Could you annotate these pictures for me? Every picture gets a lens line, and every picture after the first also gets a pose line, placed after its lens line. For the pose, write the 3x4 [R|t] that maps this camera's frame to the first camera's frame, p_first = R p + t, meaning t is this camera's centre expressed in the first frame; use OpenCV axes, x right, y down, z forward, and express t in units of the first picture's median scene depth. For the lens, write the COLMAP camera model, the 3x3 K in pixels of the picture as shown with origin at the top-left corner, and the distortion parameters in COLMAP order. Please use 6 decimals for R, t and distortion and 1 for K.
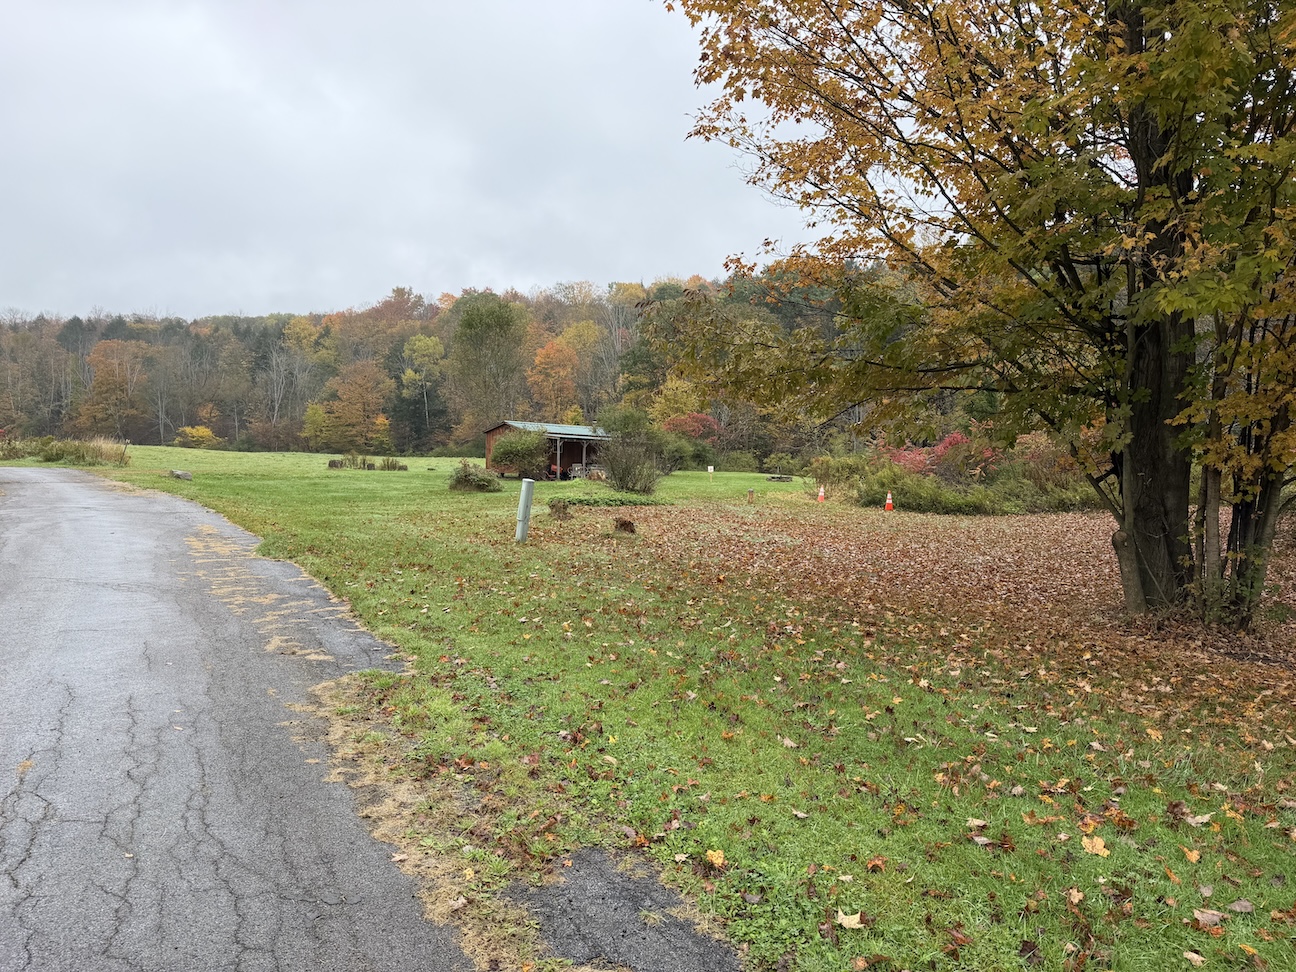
lens RADIAL K [[918.0, 0, 648.0], [0, 918.0, 486.0], [0, 0, 1]] dist [0.058881, -0.094139]
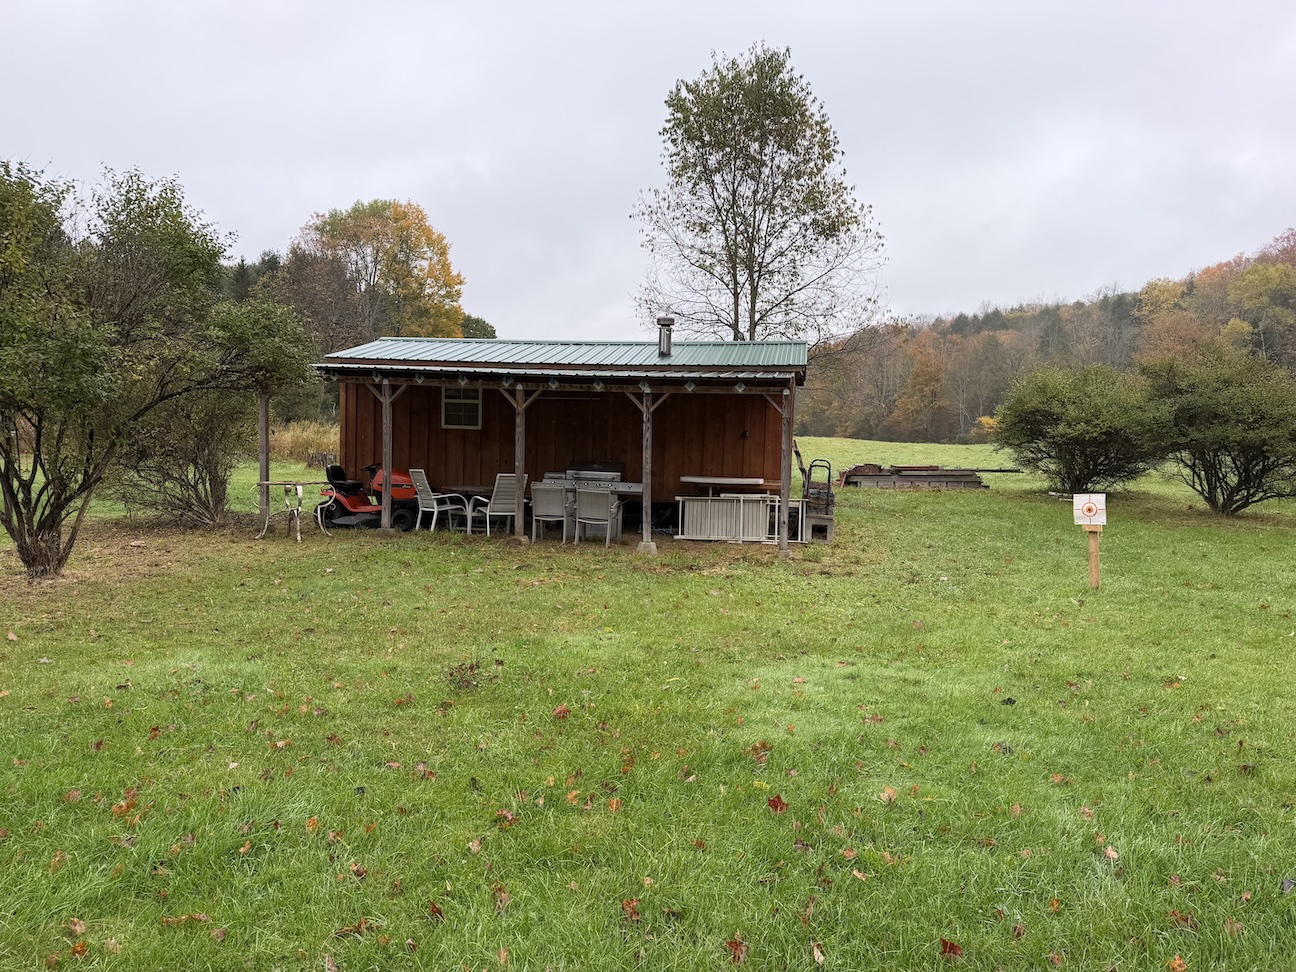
lens RADIAL K [[906.1, 0, 636.0], [0, 906.1, 483.3], [0, 0, 1]] dist [0.066012, -0.085697]
pose [[0.557028, 0.027795, -0.830028, 0.044532], [-0.024351, 0.999557, 0.017131, -0.006829], [0.830137, 0.010670, 0.557458, 0.230634]]
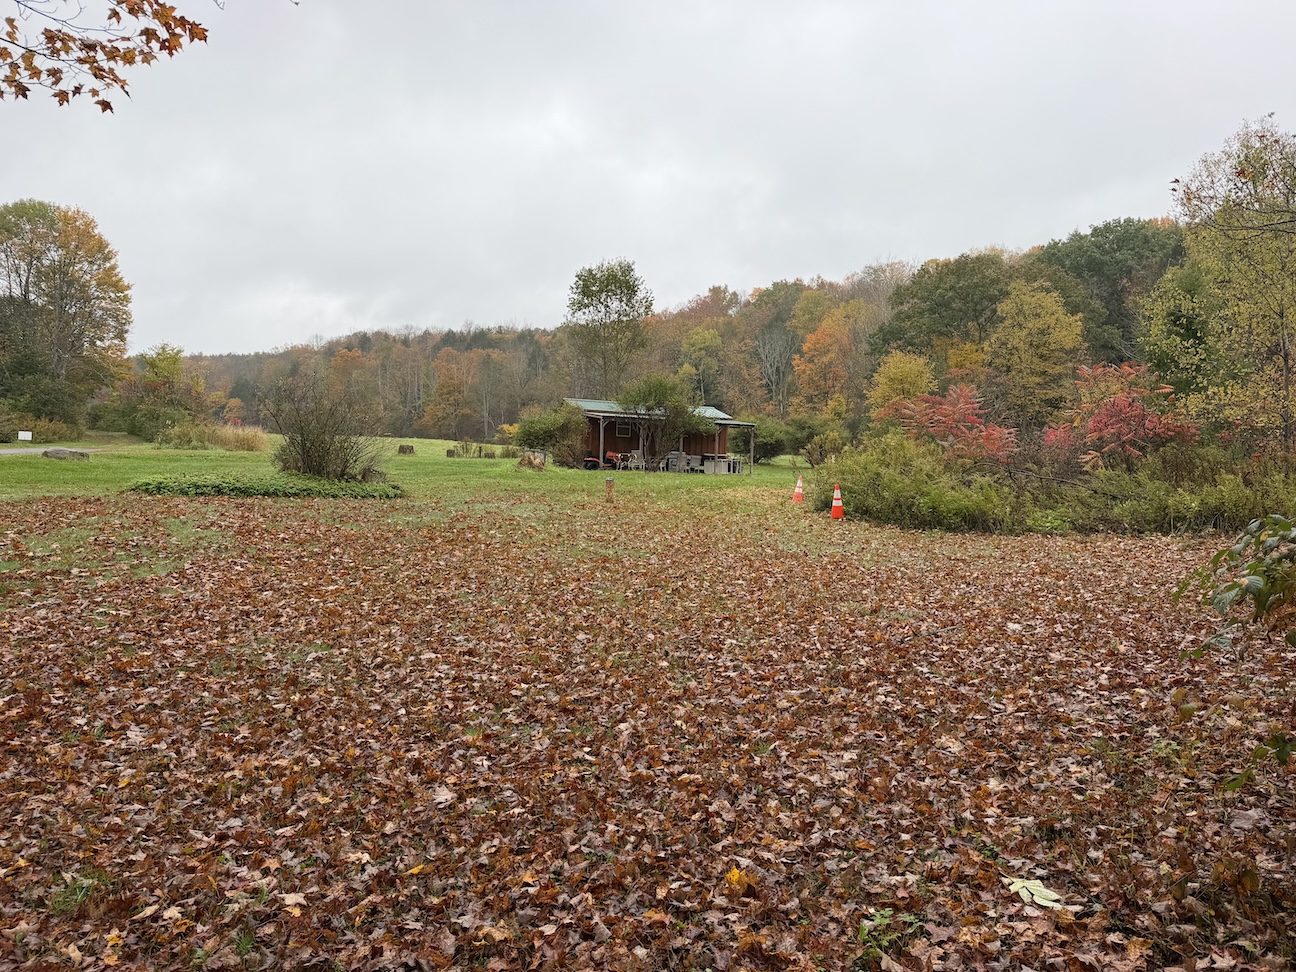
lens RADIAL K [[905.6, 0, 654.8], [0, 905.6, 484.5], [0, 0, 1]] dist [0.169052, -0.296275]
pose [[0.930320, 0.016844, -0.366362, 0.057588], [-0.016969, 0.999852, 0.002880, 0.000857], [0.366356, 0.003538, 0.930468, 0.068873]]
